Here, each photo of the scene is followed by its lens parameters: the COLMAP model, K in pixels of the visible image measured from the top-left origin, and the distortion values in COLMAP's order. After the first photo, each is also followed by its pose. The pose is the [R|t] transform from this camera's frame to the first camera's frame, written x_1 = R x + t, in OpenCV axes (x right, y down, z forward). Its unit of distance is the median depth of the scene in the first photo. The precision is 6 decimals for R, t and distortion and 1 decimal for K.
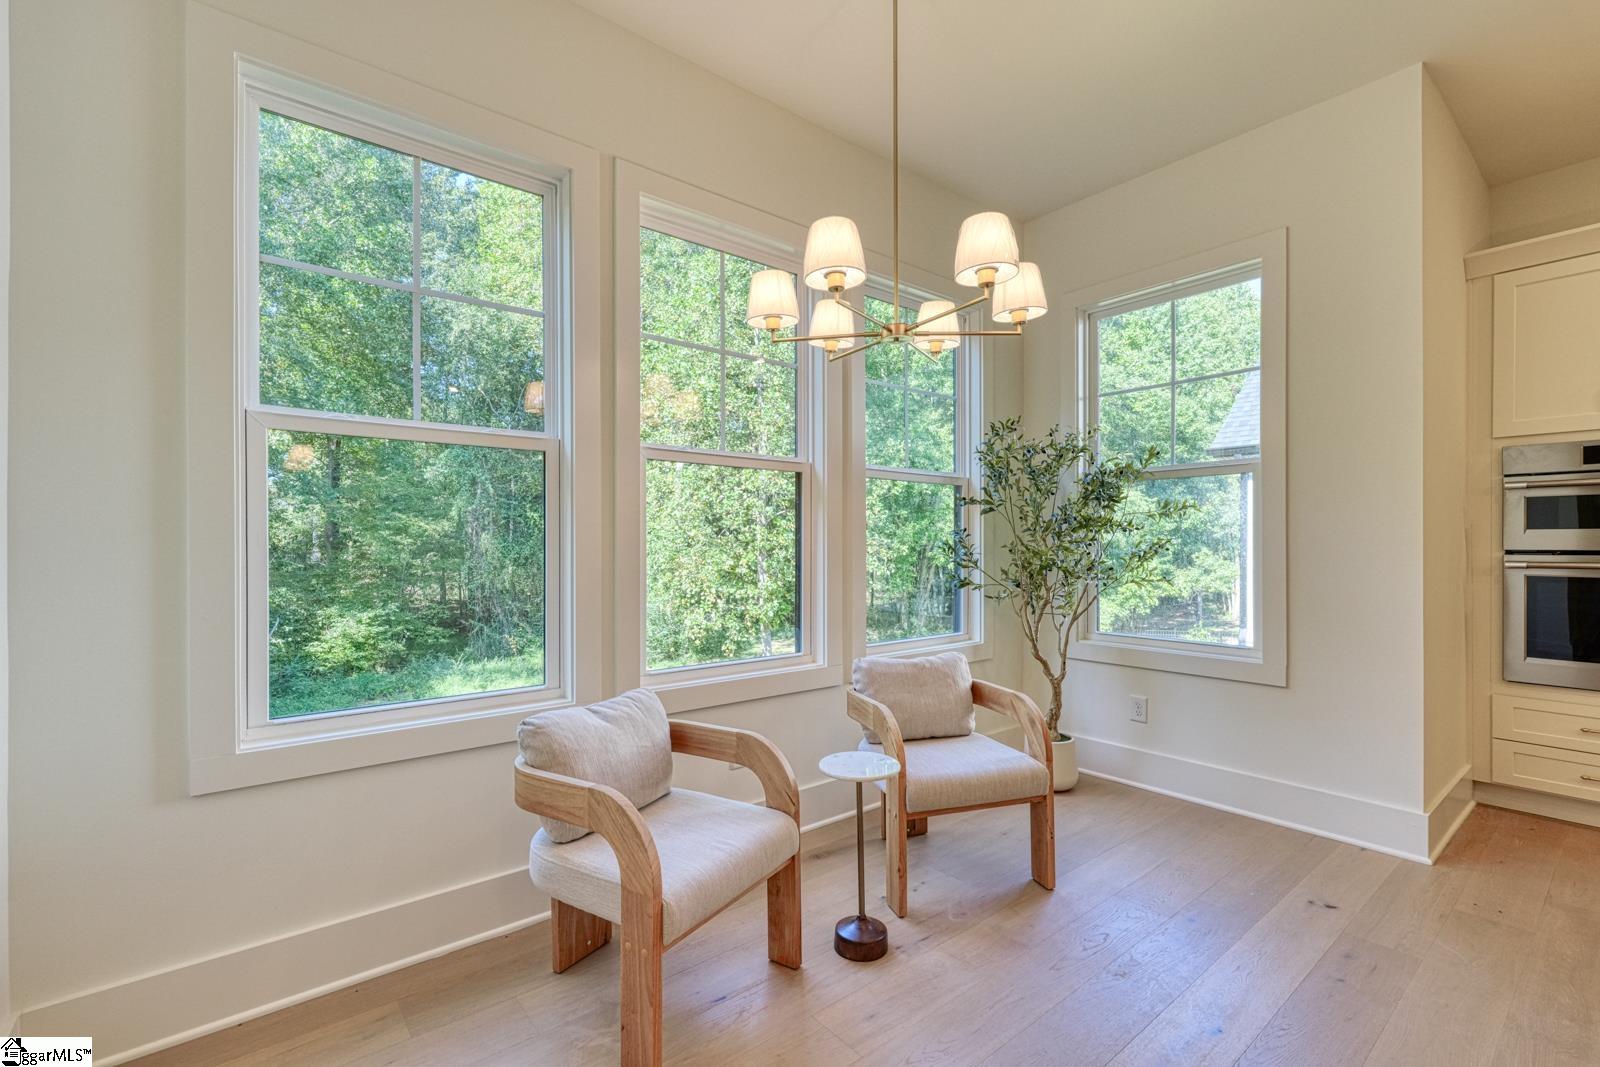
lens RADIAL K [[702.8, 0, 798.9], [0, 702.8, 537.8], [0, 0, 1]] dist [-0.000245, -0.000294]
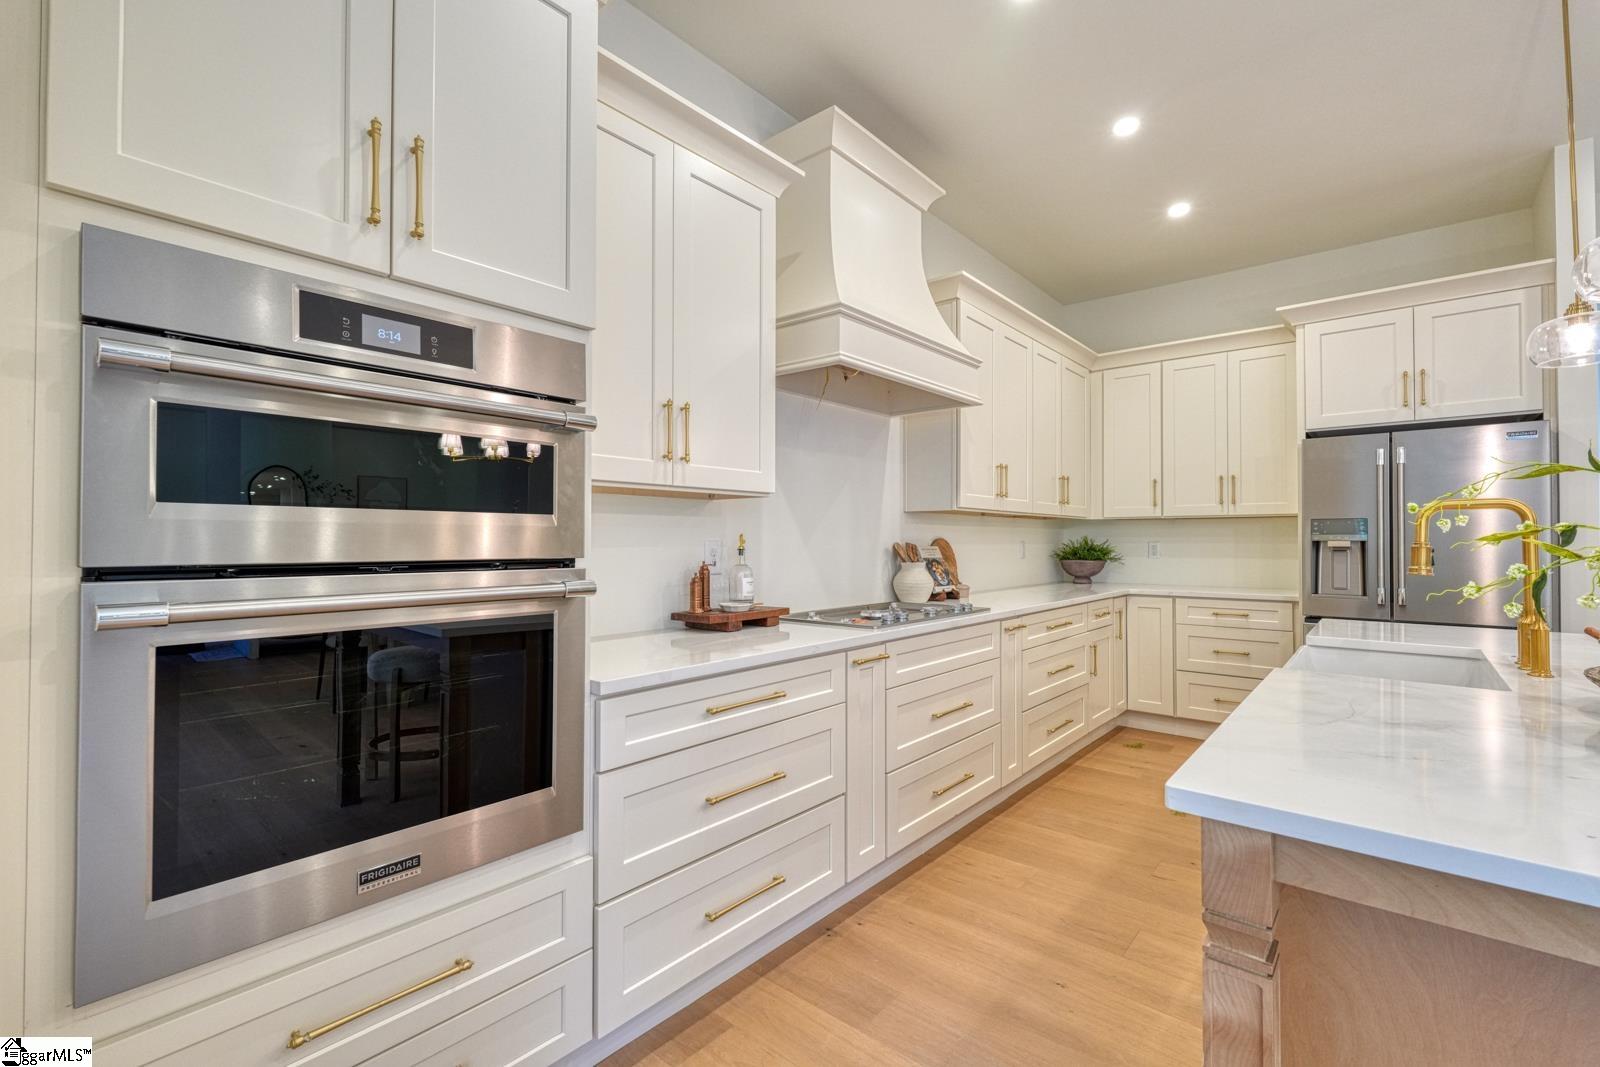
lens RADIAL K [[719.3, 0, 800.0], [0, 719.3, 533.5], [0, 0, 1]] dist [-0.001790, -0.000336]
pose [[-0.198645, 0.014297, 0.979967, 0.642747], [-0.006705, 0.999850, -0.015947, 0.005490], [-0.980049, -0.009738, -0.198519, 0.764671]]
